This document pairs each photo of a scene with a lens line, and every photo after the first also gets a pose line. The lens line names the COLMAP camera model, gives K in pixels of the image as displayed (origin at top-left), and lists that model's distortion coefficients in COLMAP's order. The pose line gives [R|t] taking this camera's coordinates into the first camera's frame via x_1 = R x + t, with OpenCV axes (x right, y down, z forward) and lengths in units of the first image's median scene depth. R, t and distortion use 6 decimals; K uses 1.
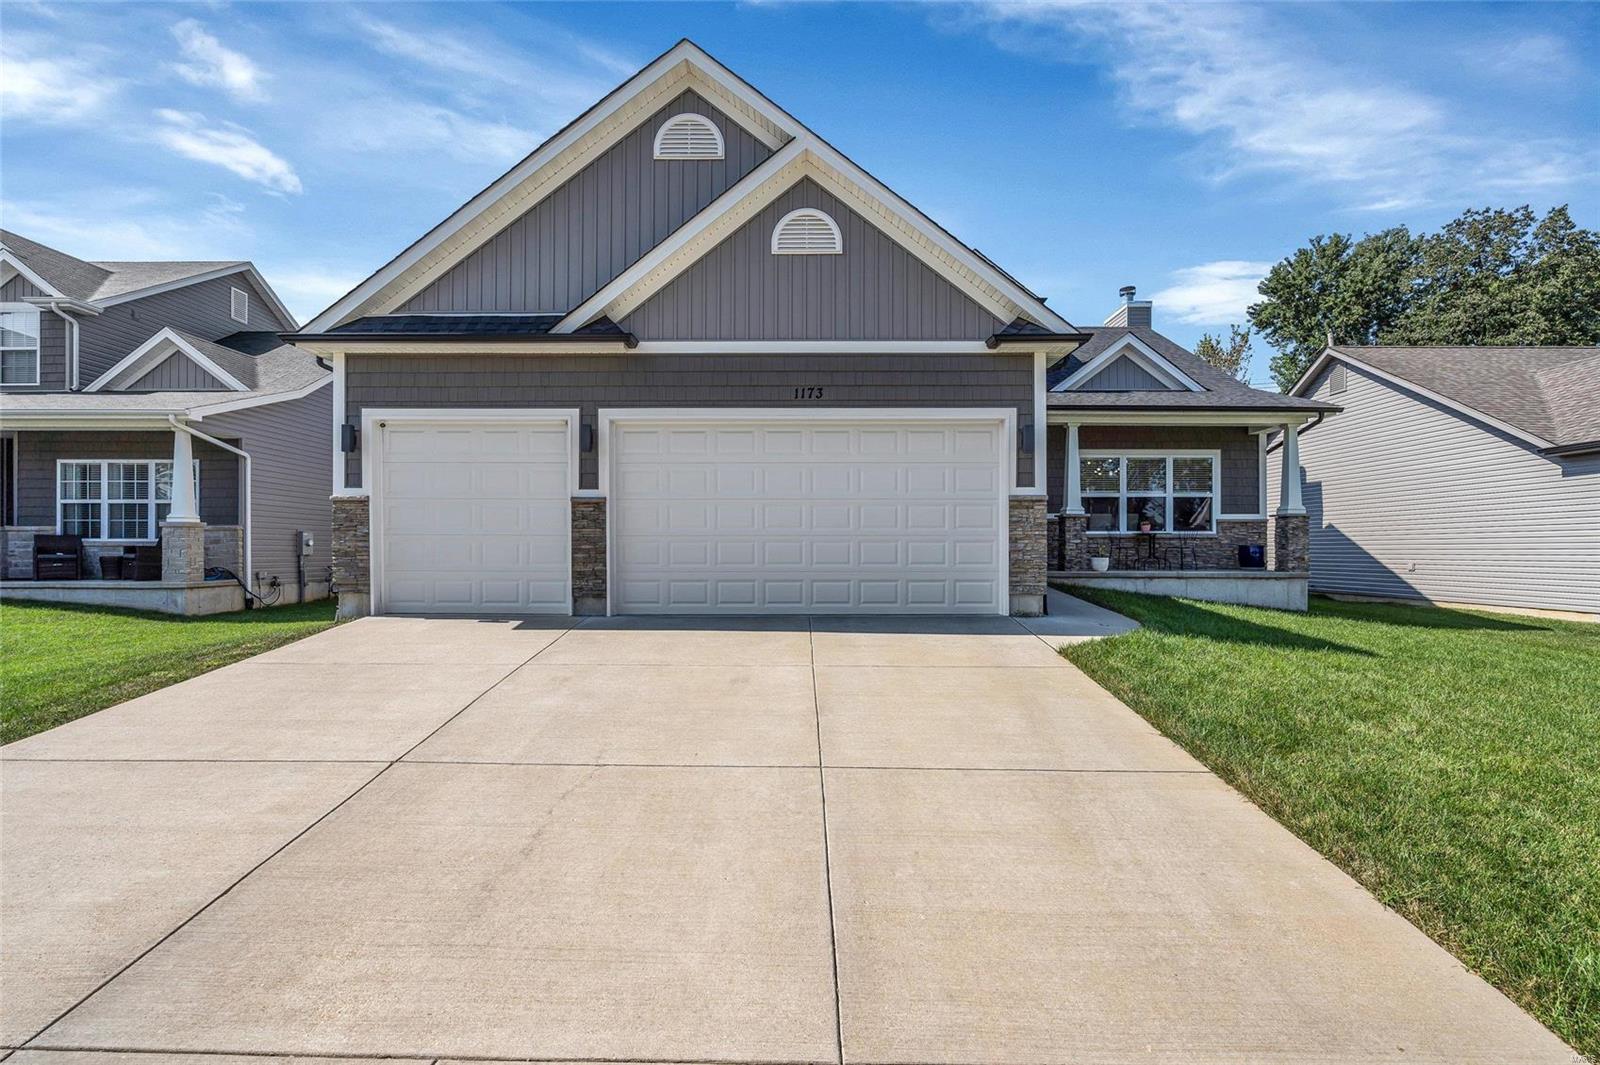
lens RADIAL K [[731.6, 0, 796.2], [0, 731.6, 556.5], [0, 0, 1]] dist [-0.001020, 0.000387]
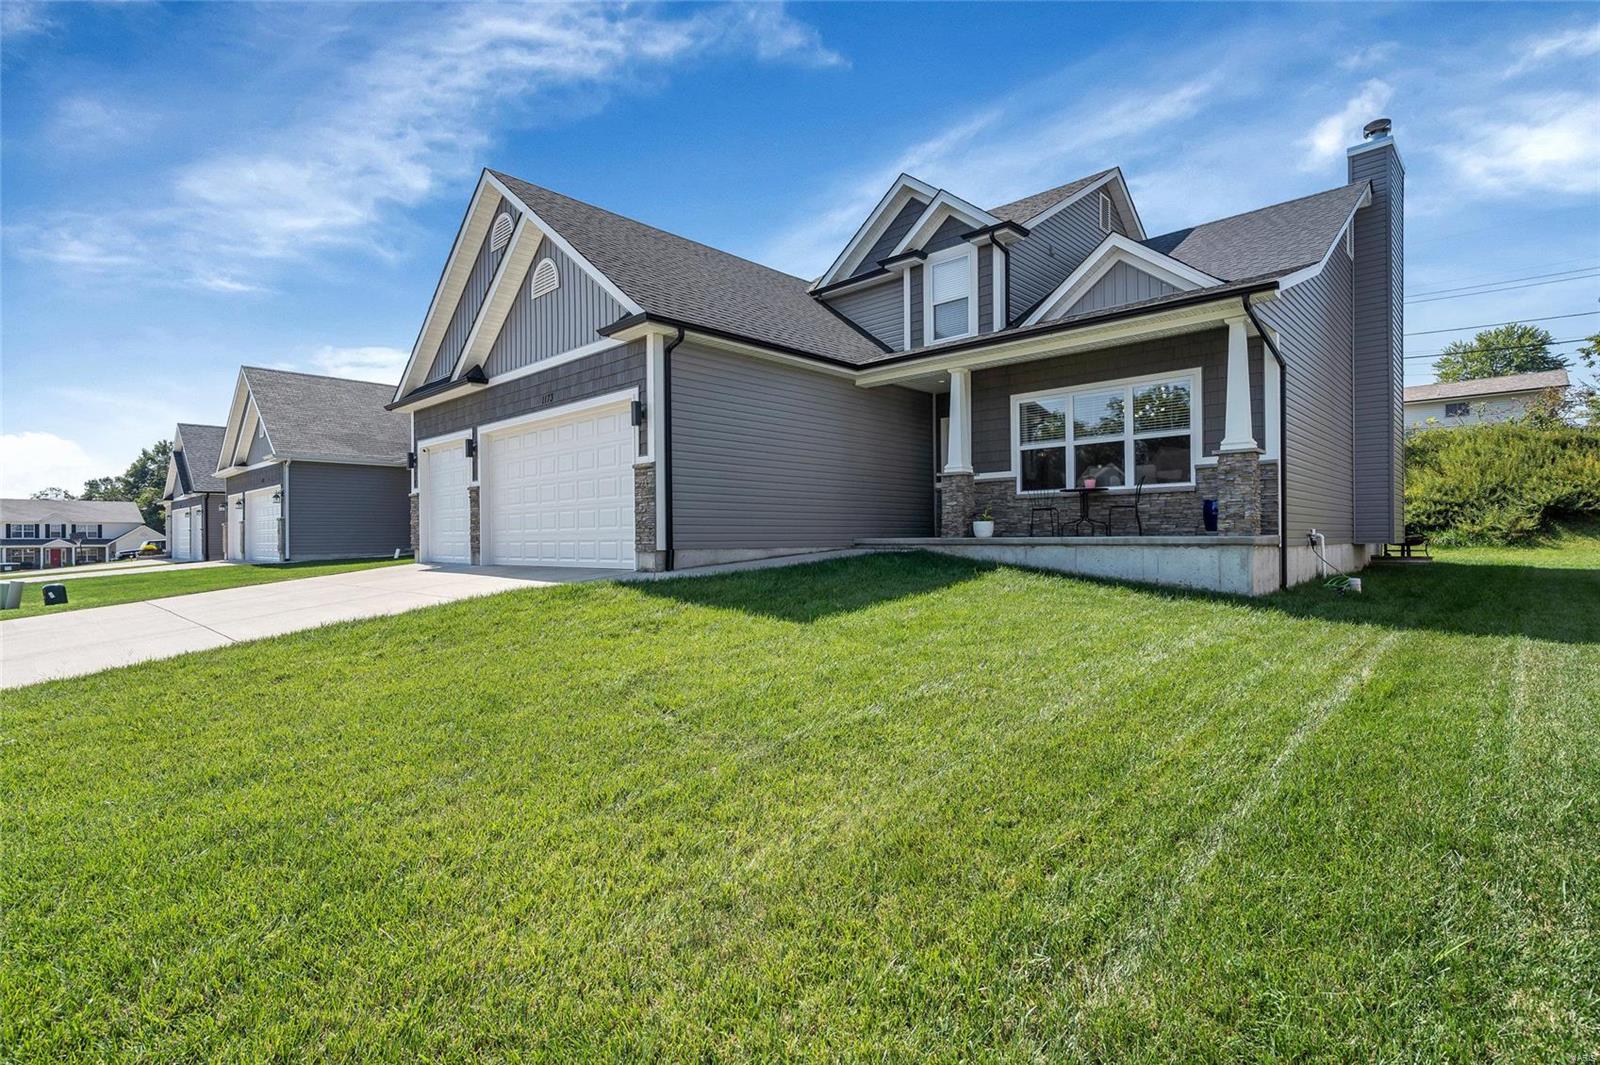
lens RADIAL K [[767.9, 0, 800.5], [0, 767.9, 539.7], [0, 0, 1]] dist [-0.000994, 0.000141]
pose [[0.731641, -0.008054, -0.681642, 1.276416], [0.001928, 0.999951, -0.009745, 0.045158], [0.681687, 0.005816, 0.731621, 0.299710]]
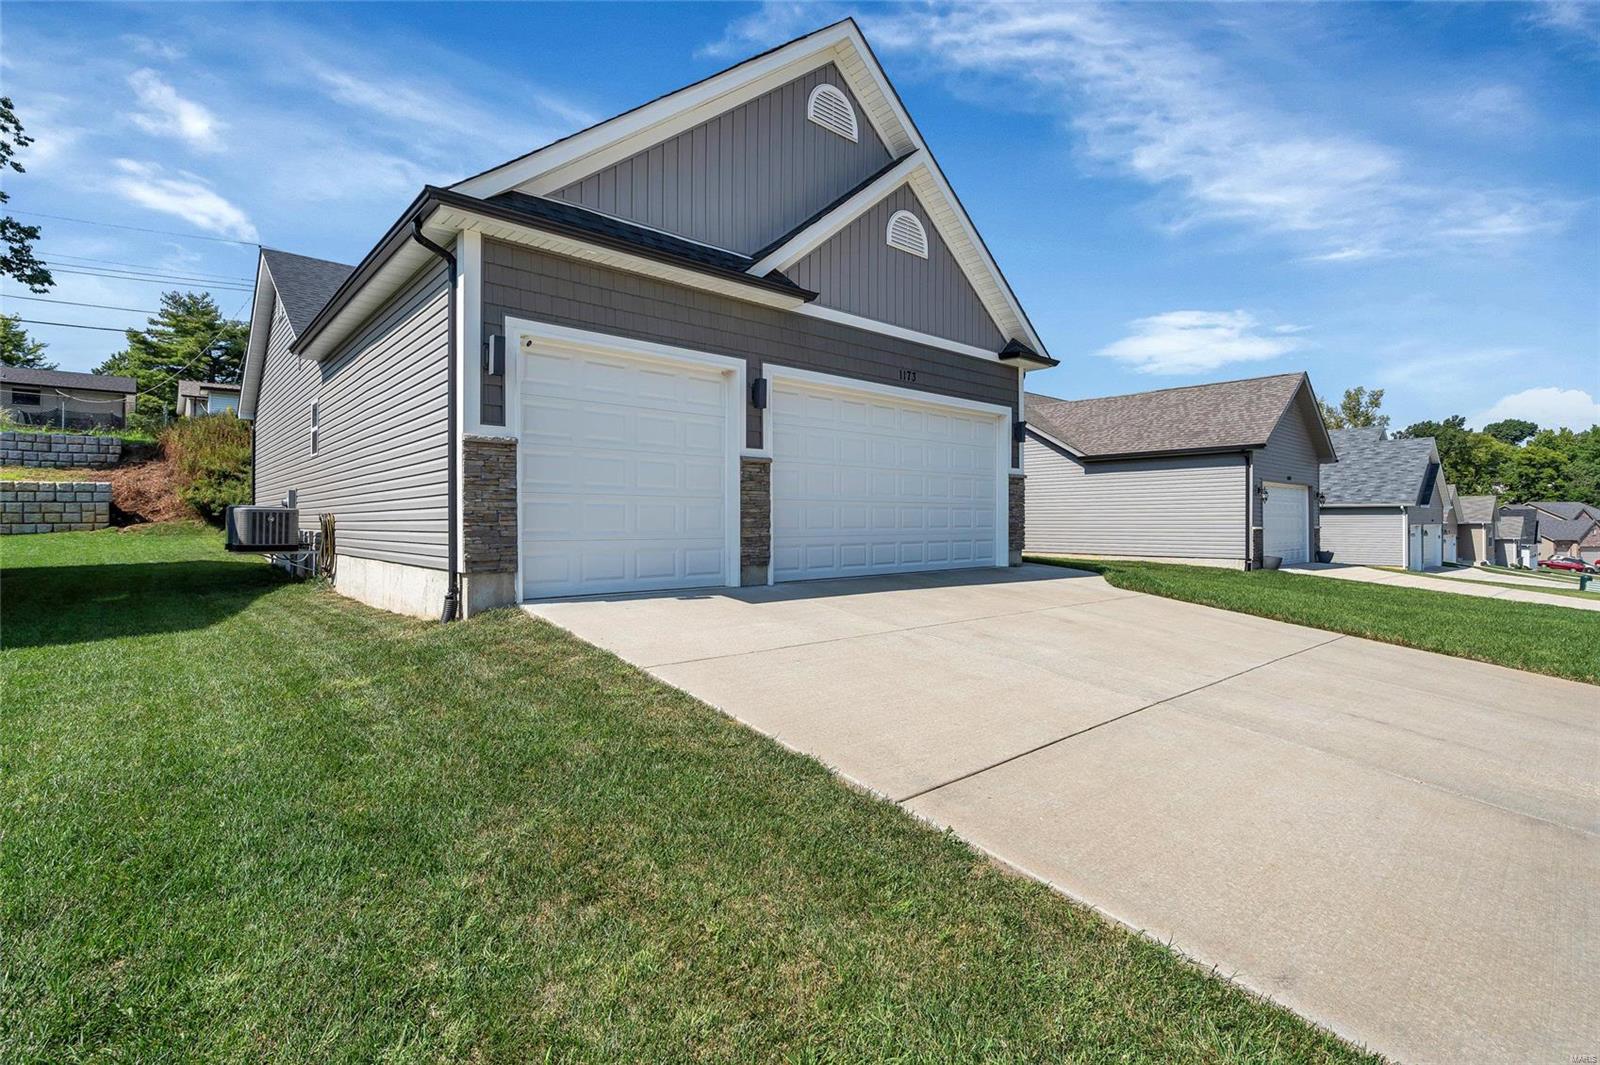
lens RADIAL K [[748.5, 0, 801.1], [0, 748.5, 522.7], [0, 0, 1]] dist [-0.001382, 0.000118]
pose [[0.738050, -0.002356, 0.674742, -0.874754], [0.005974, 0.999978, -0.003043, 0.004887], [-0.674720, 0.006277, 0.738047, 0.261318]]
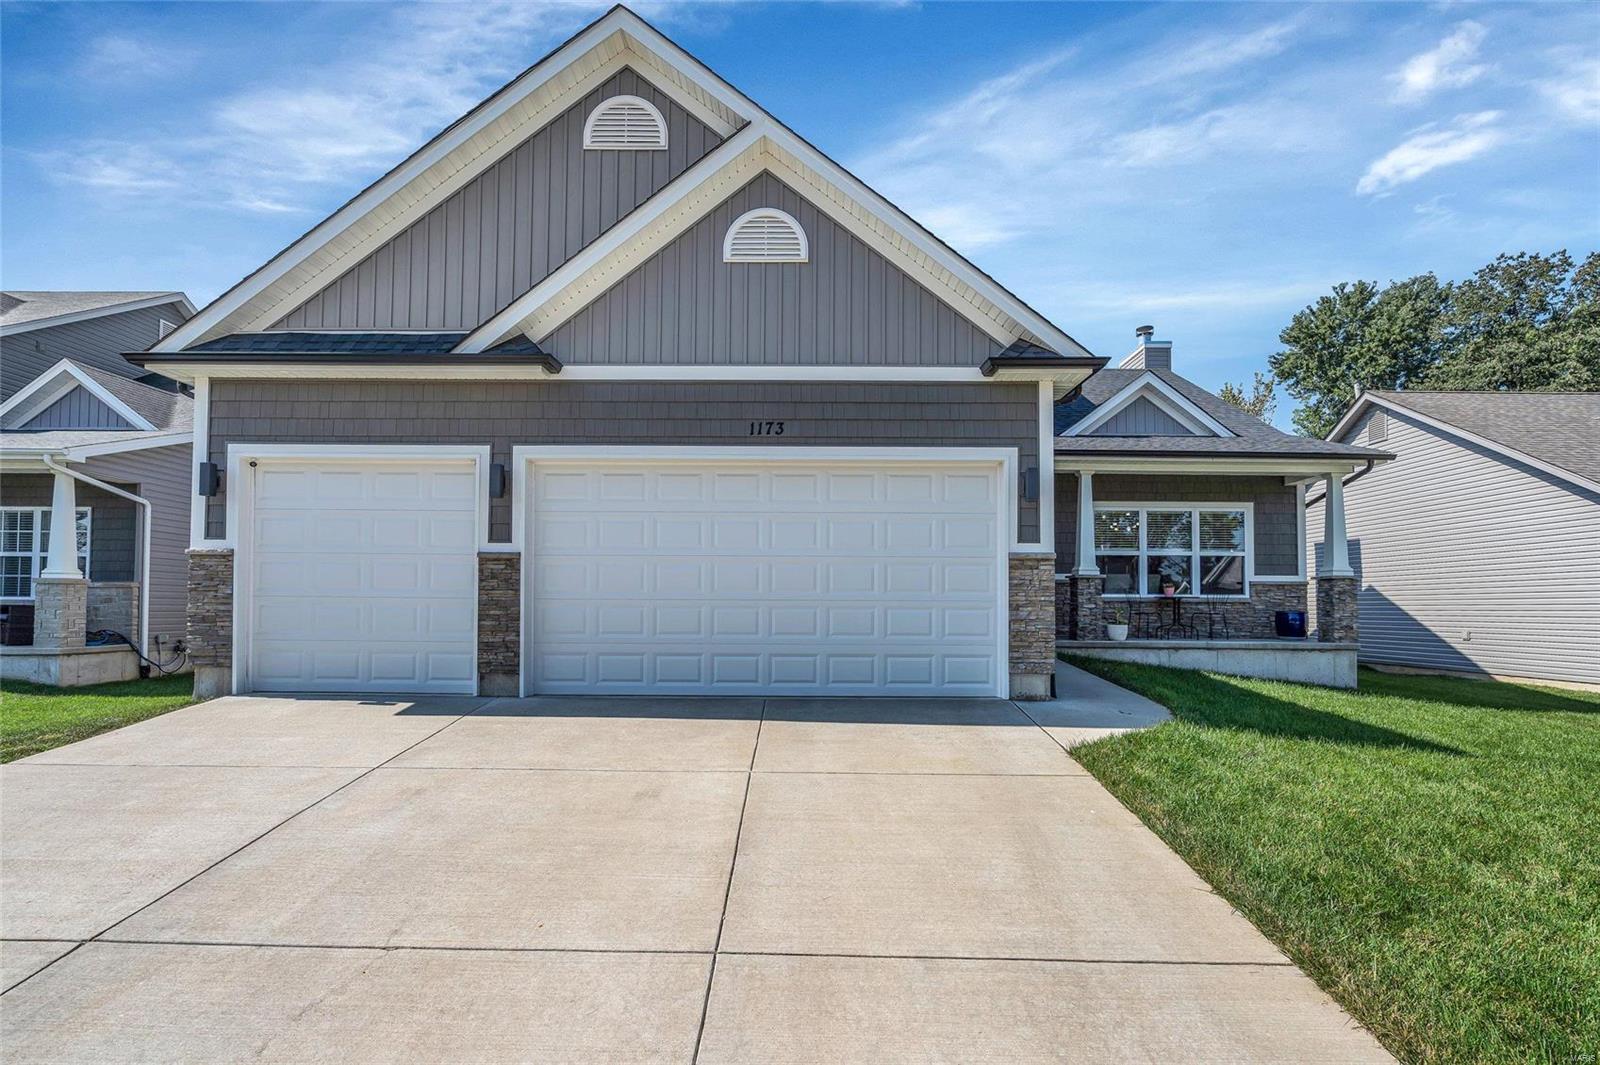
lens RADIAL K [[754.9, 0, 801.9], [0, 754.9, 594.7], [0, 0, 1]] dist [-0.000581, 0.000140]
pose [[0.999984, 0.005531, 0.001174, 0.056164], [-0.005498, 0.999636, -0.026425, -0.012550], [-0.001319, 0.026418, 0.999650, 0.149113]]
